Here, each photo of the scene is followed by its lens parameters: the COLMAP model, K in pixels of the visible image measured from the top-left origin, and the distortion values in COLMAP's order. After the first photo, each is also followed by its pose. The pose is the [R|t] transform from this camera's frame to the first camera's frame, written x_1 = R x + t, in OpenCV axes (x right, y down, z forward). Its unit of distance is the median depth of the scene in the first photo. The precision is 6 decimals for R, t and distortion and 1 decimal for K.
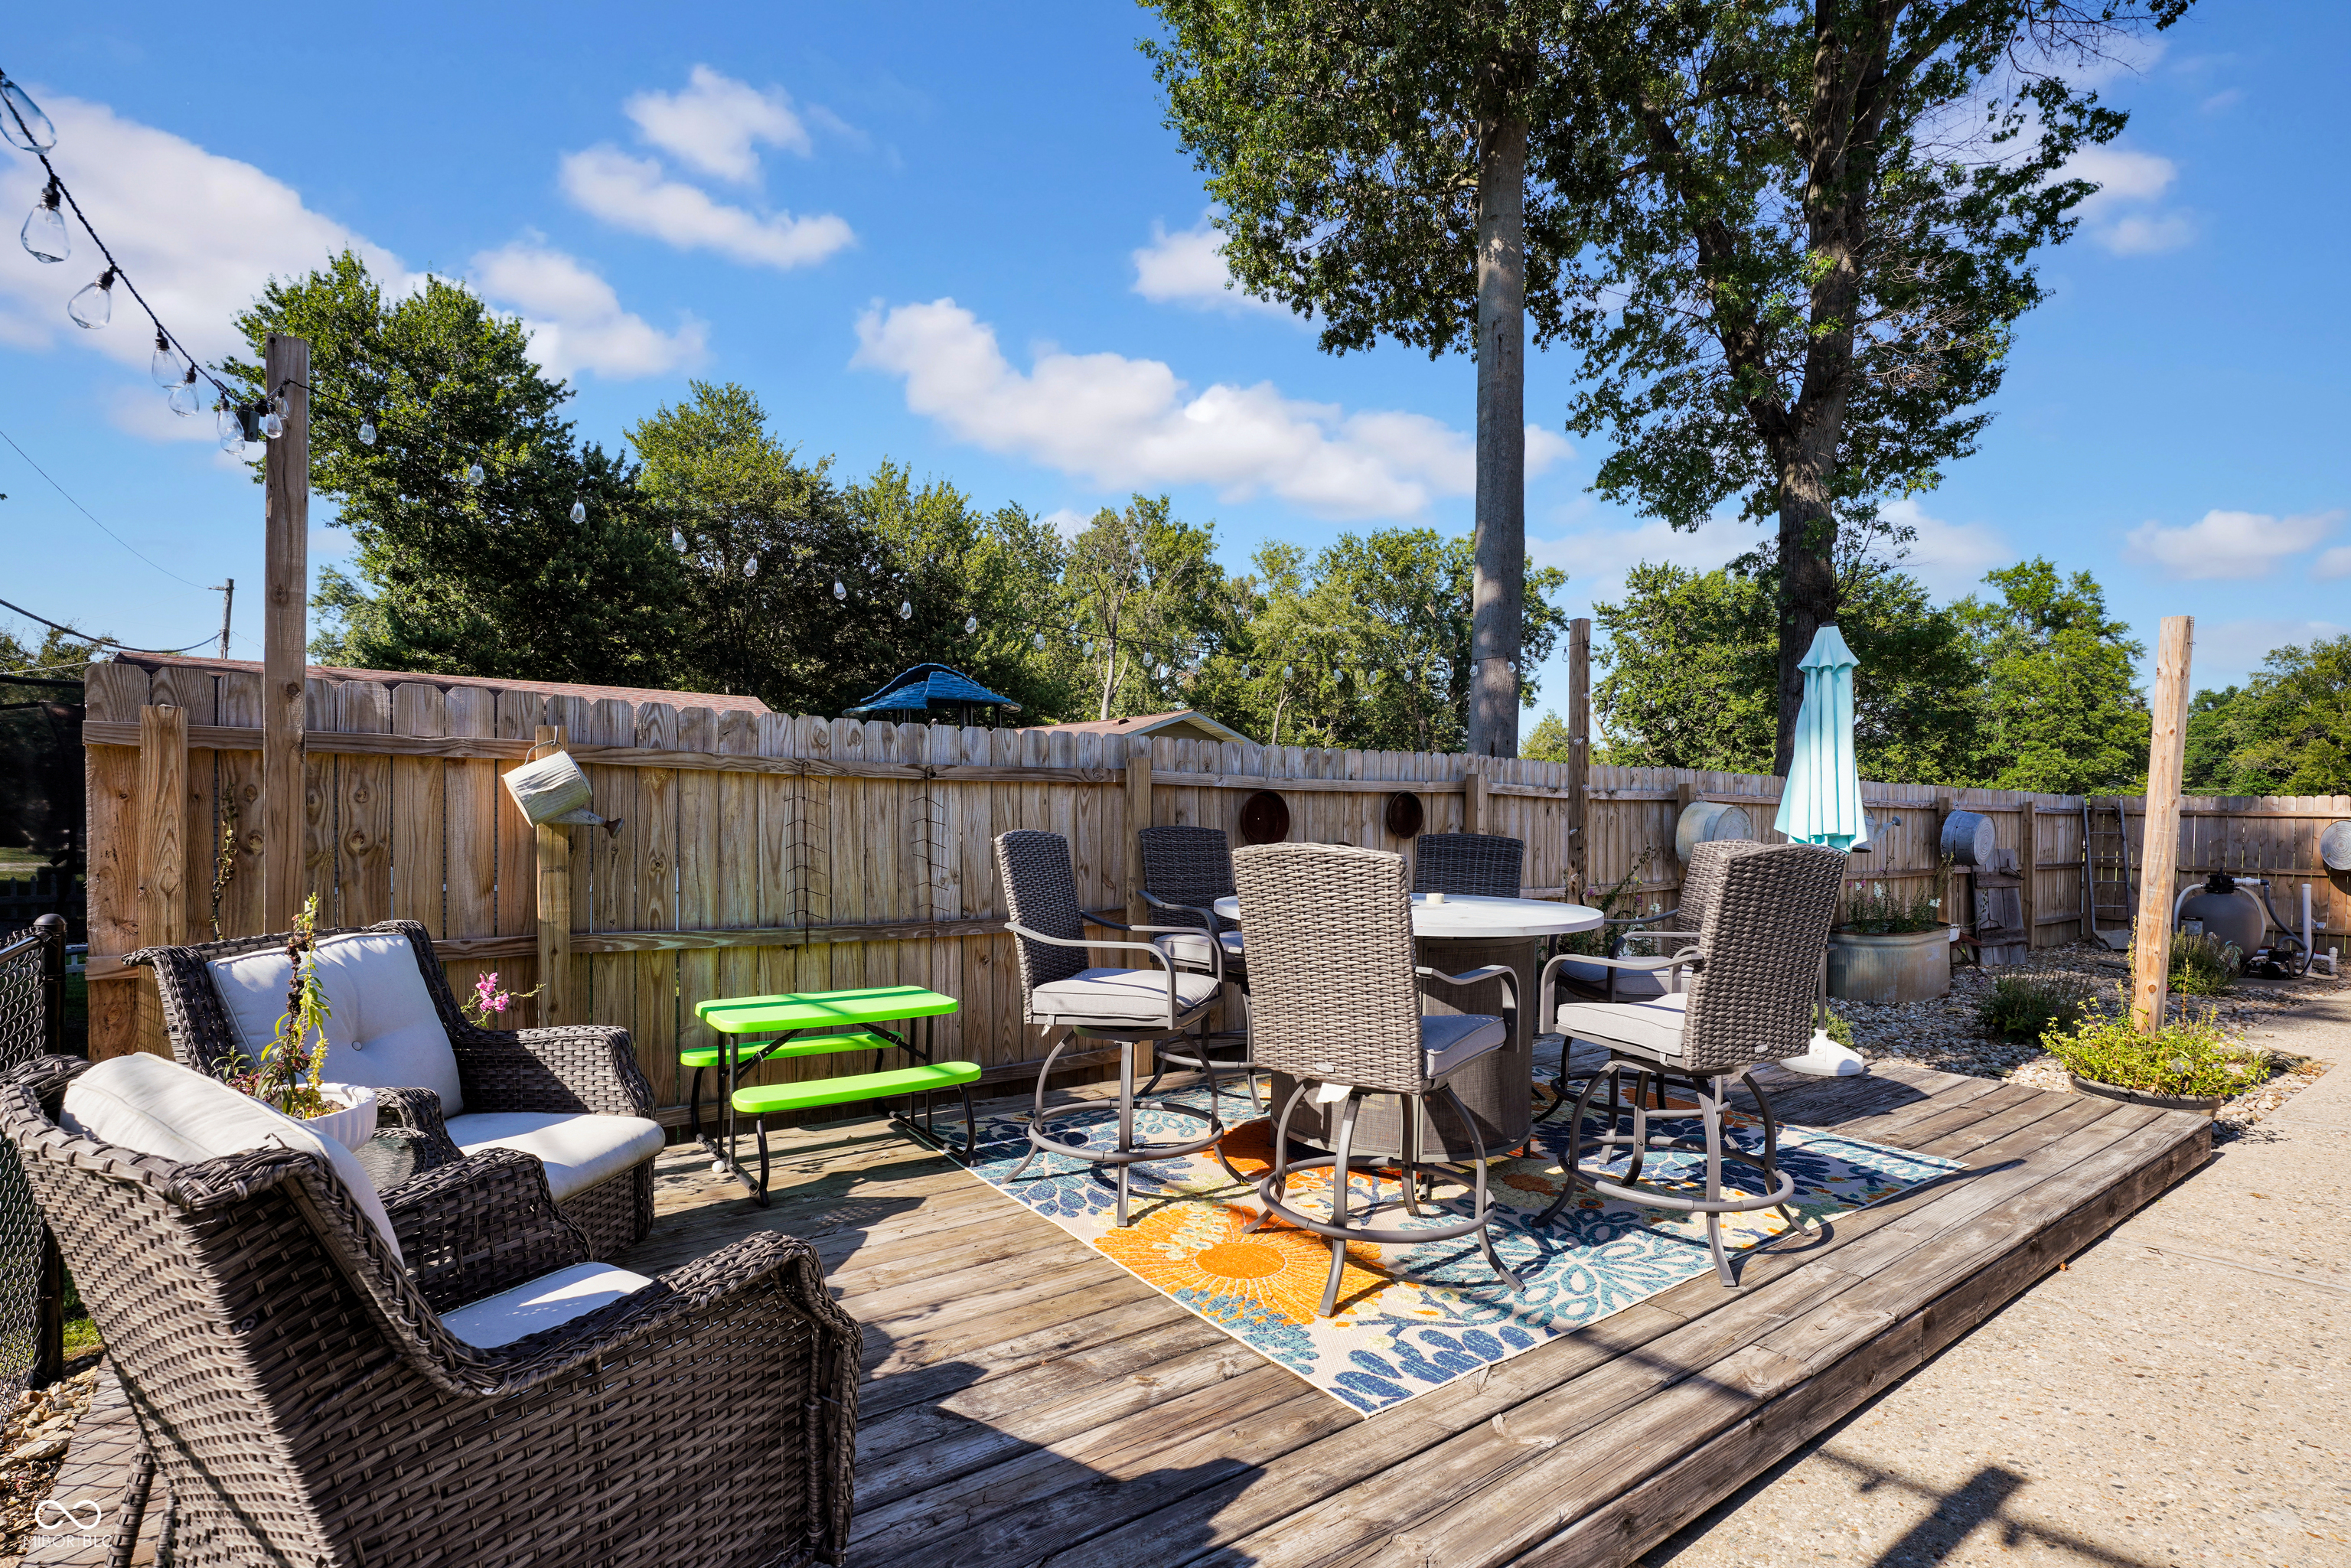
lens RADIAL K [[1115.5, 0, 1180.0], [0, 1115.5, 828.8], [0, 0, 1]] dist [-0.002230, -0.000527]
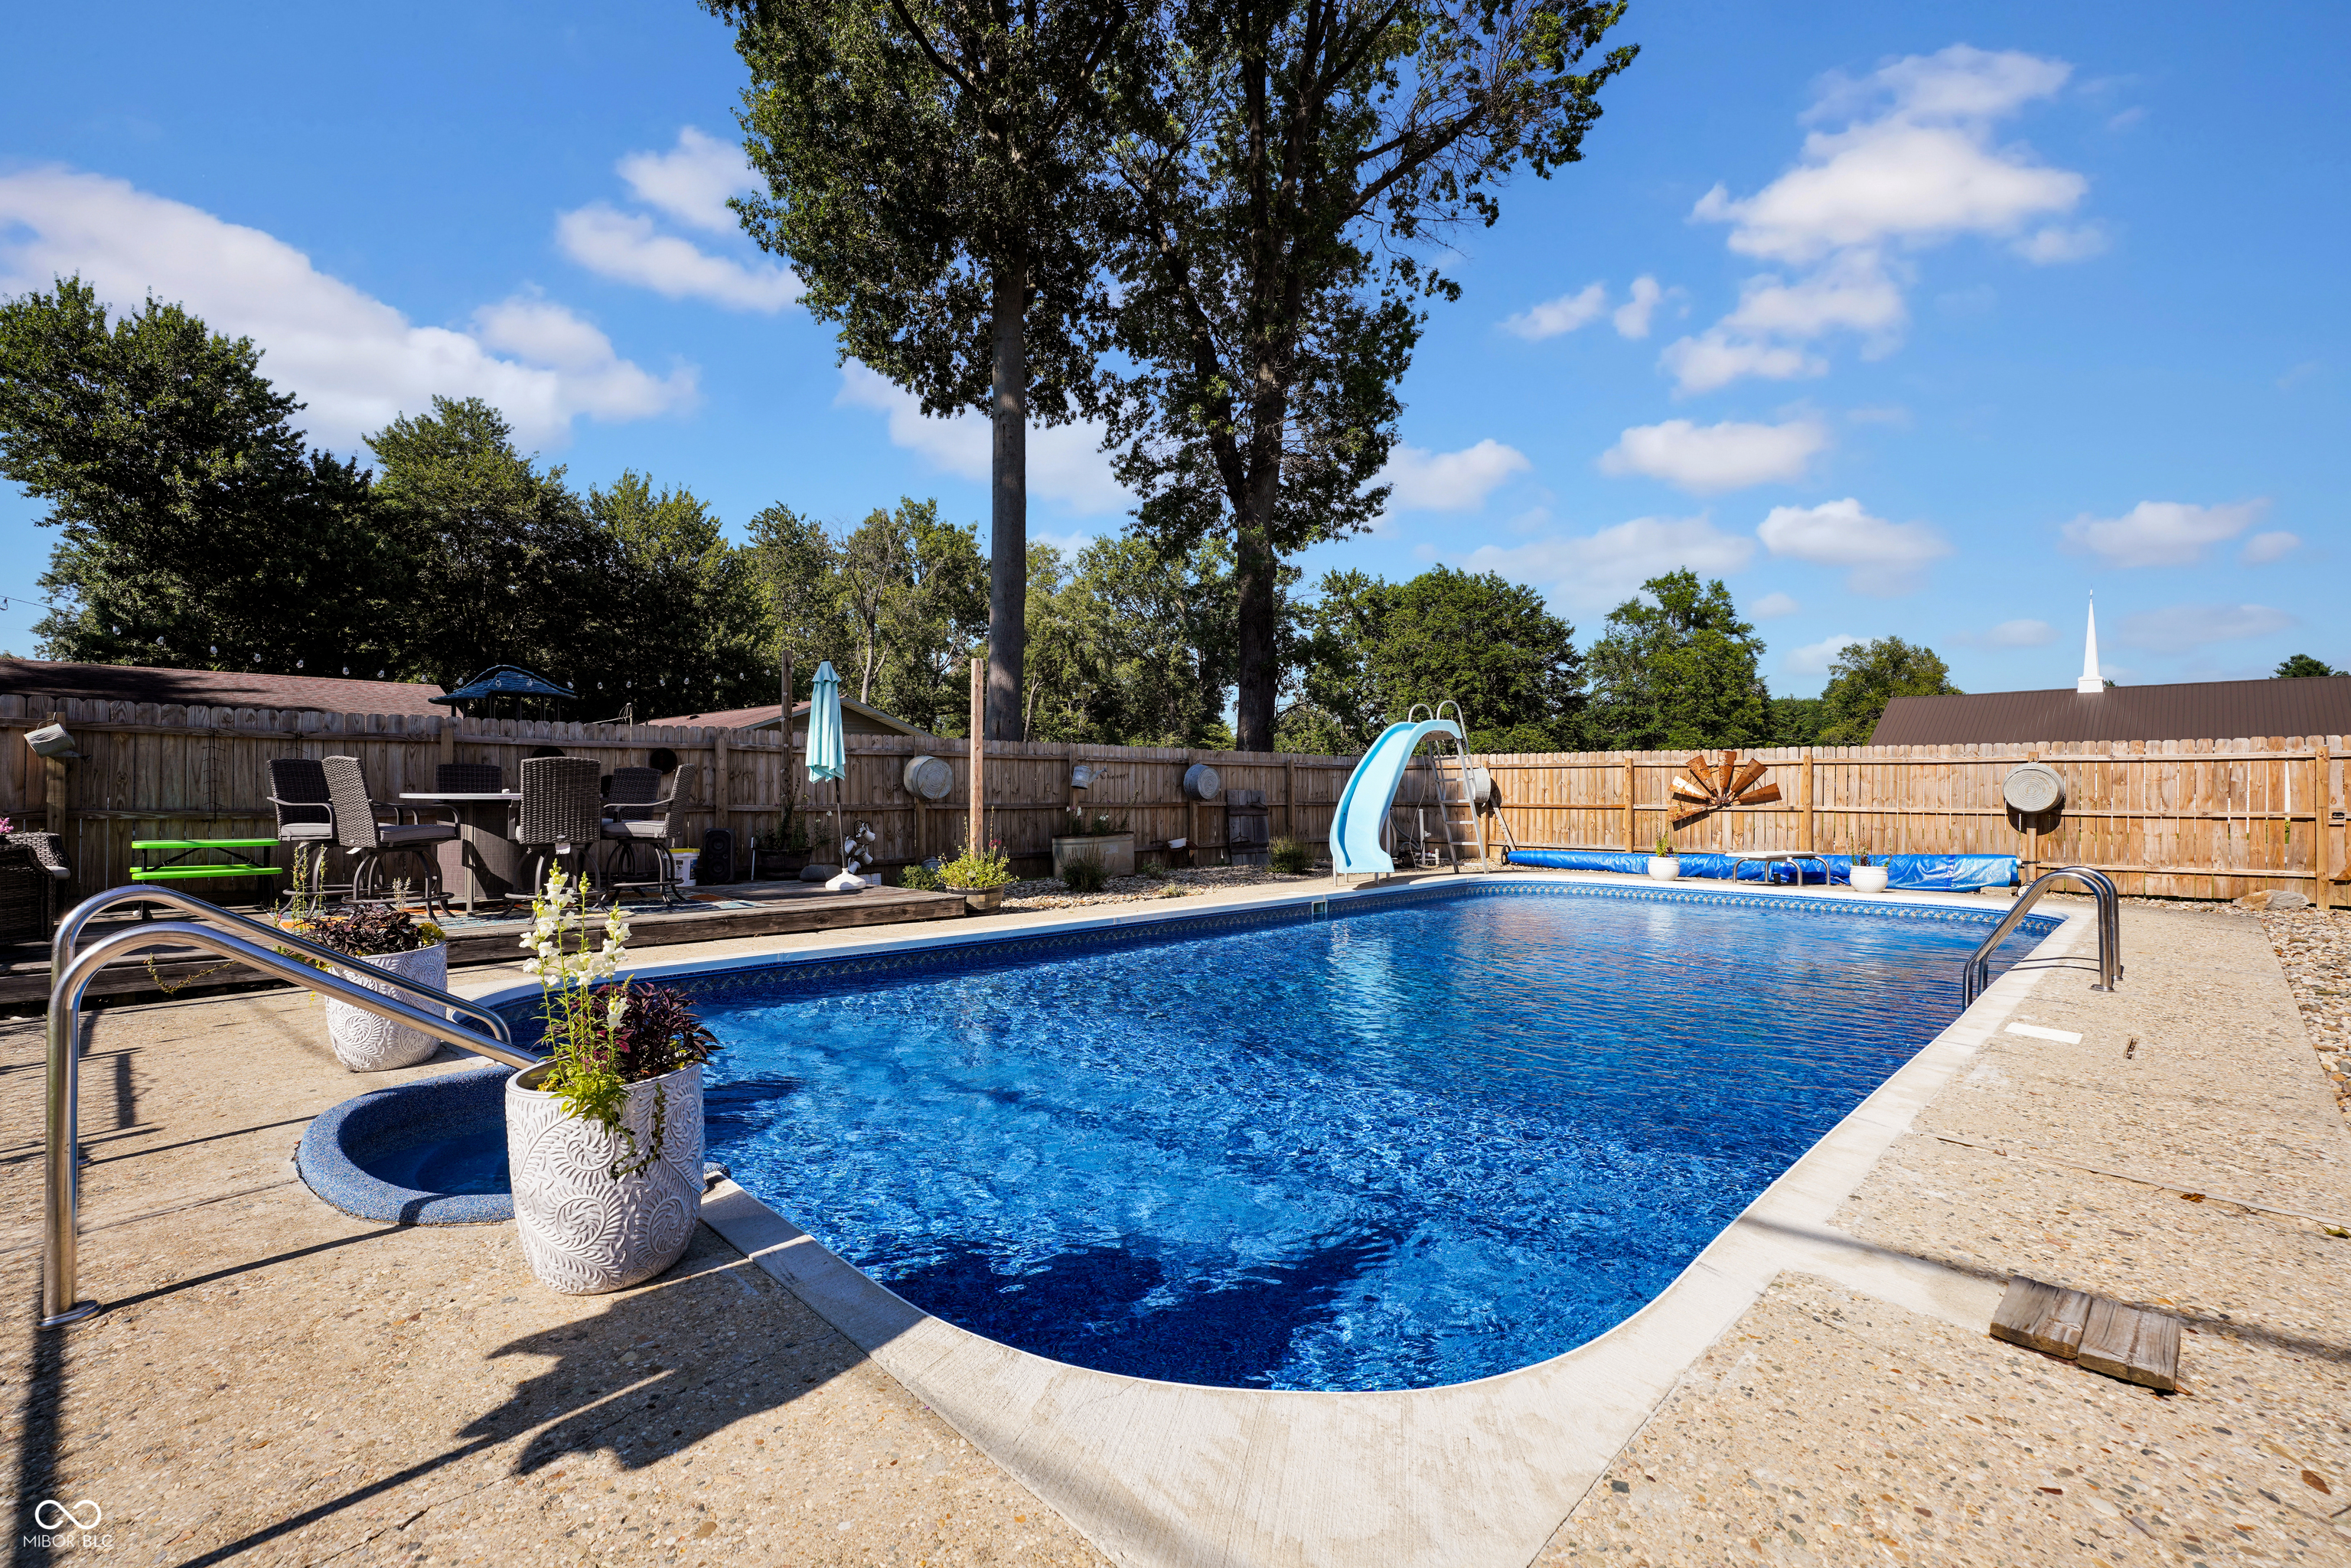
lens RADIAL K [[1068.9, 0, 1171.7], [0, 1068.9, 782.3], [0, 0, 1]] dist [0.000967, 0.000810]
pose [[0.989491, -0.009063, 0.144313, 0.124084], [0.012280, 0.999695, -0.021417, 0.011094], [-0.144075, 0.022964, 0.989300, -0.132374]]
